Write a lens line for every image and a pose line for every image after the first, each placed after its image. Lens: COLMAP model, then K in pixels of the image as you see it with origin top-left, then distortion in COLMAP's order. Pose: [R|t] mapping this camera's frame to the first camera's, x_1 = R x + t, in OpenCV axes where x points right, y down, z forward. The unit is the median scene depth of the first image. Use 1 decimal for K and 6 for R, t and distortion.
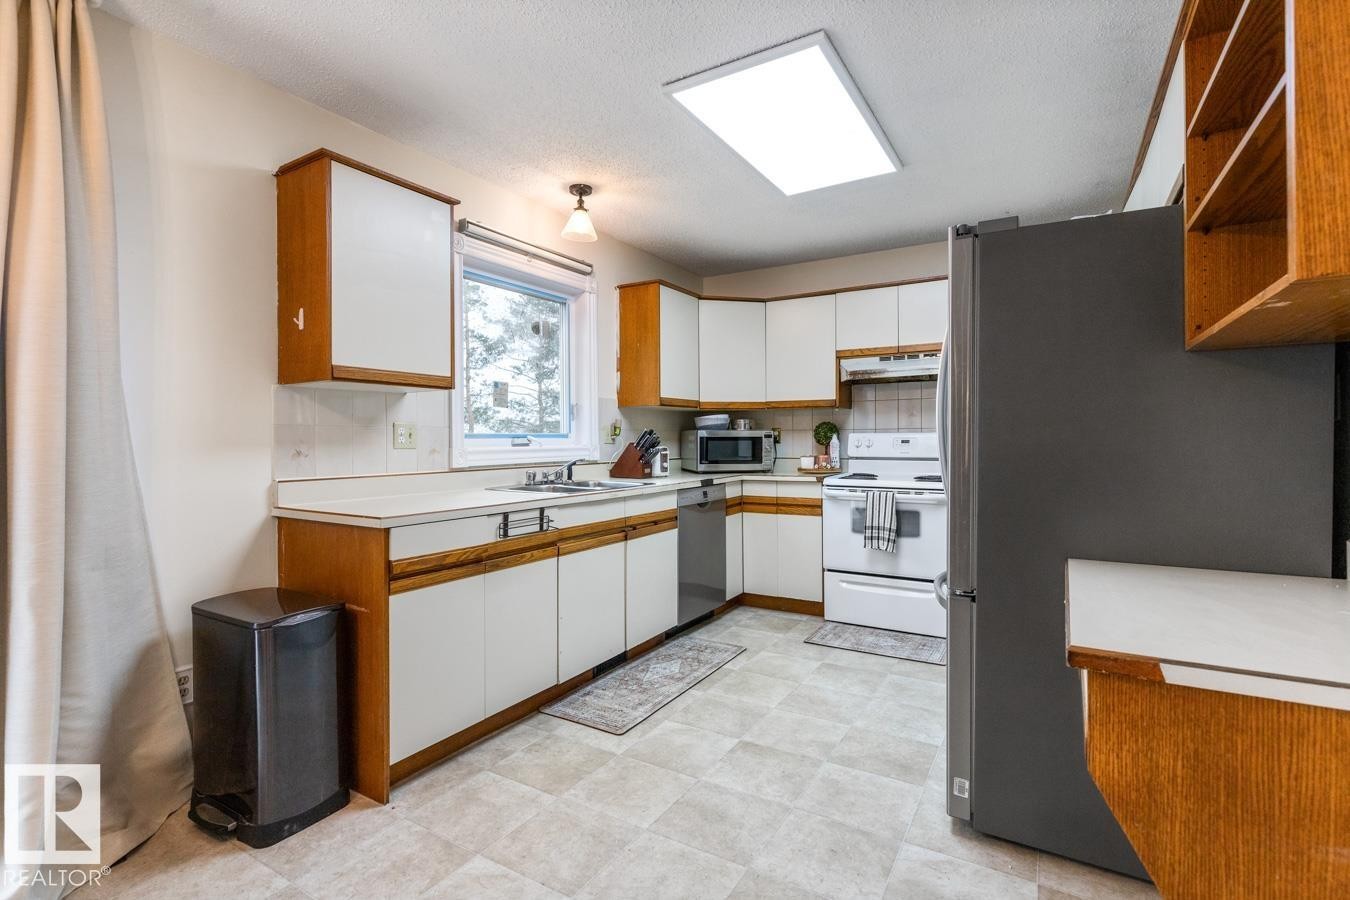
lens RADIAL K [[625.2, 0, 667.0], [0, 625.2, 444.7], [0, 0, 1]] dist [0.007112, 0.001953]
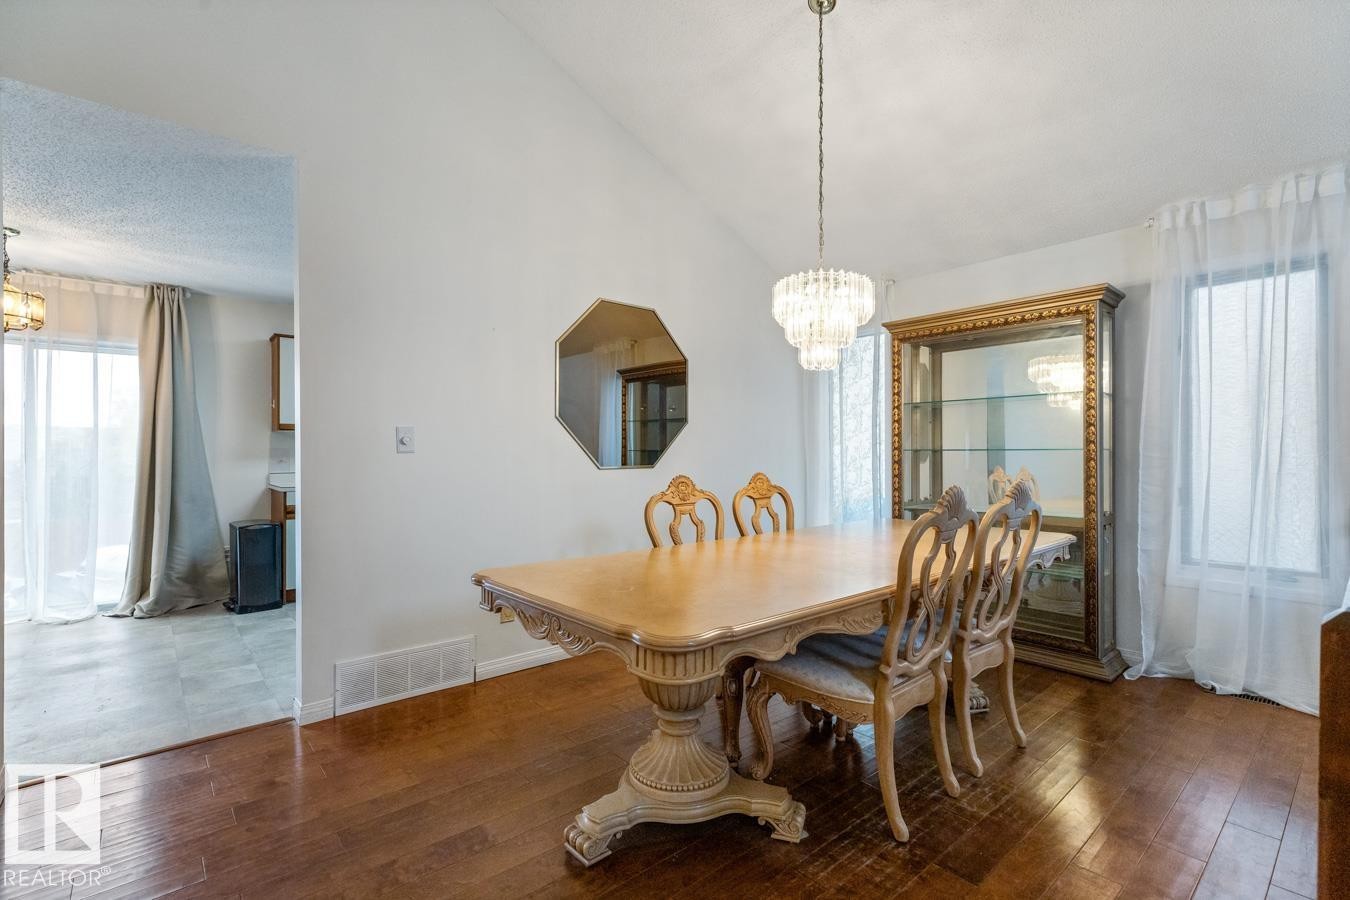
lens RADIAL K [[625.2, 0, 674.6], [0, 625.2, 455.6], [0, 0, 1]] dist [0.007112, 0.001953]
pose [[0.956912, 0.006232, -0.290312, 1.664634], [-0.007213, 0.999971, -0.002310, -0.013397], [0.290289, 0.004305, 0.956929, -0.874832]]
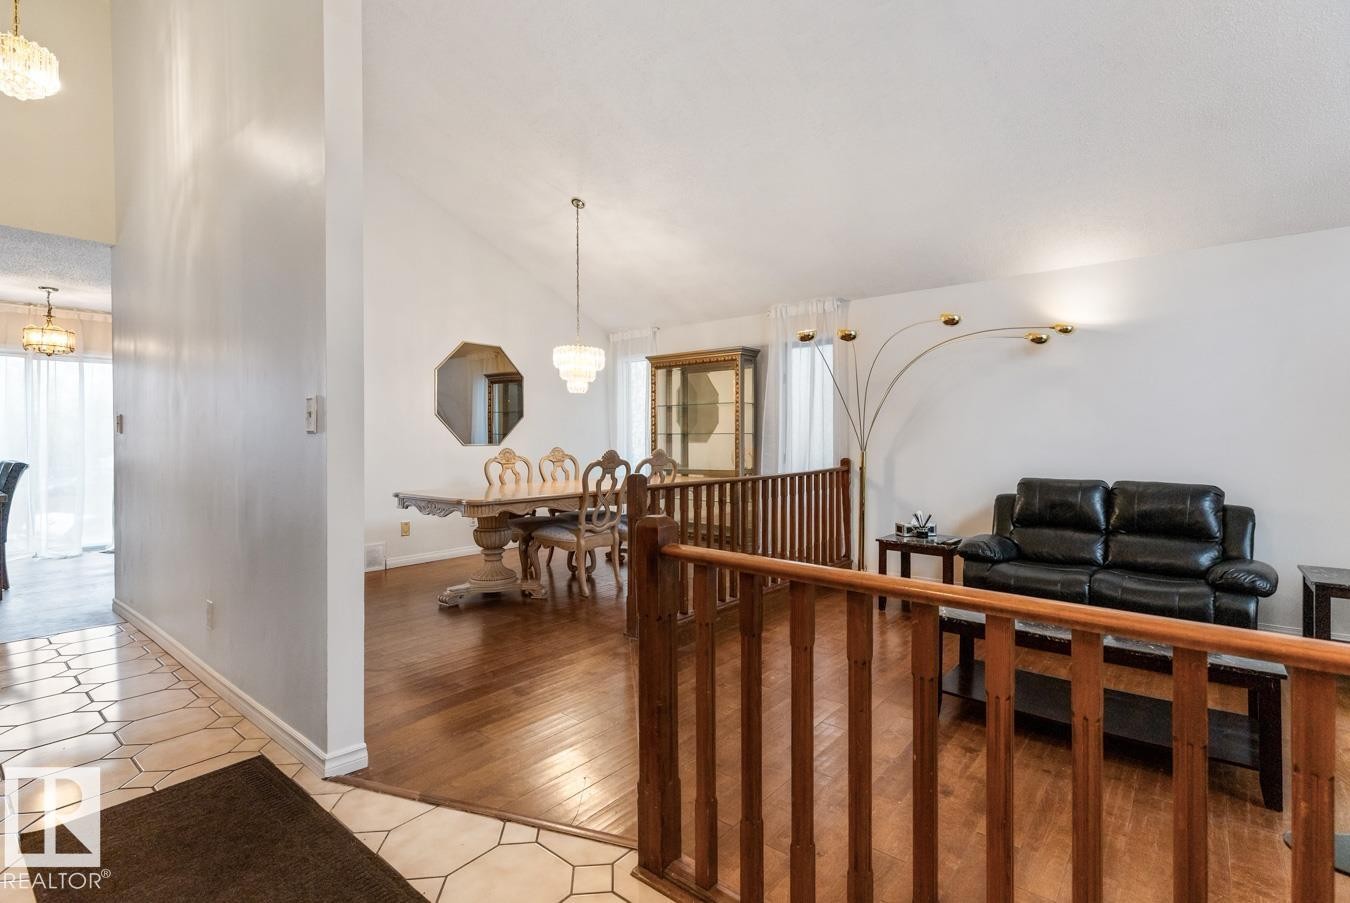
lens RADIAL K [[625.2, 0, 681.8], [0, 625.2, 445.0], [0, 0, 1]] dist [0.007112, 0.001953]
pose [[0.993581, 0.006167, -0.112959, 2.321664], [-0.005526, 0.999967, 0.005990, -0.003154], [0.112992, -0.005328, 0.993582, -2.086571]]
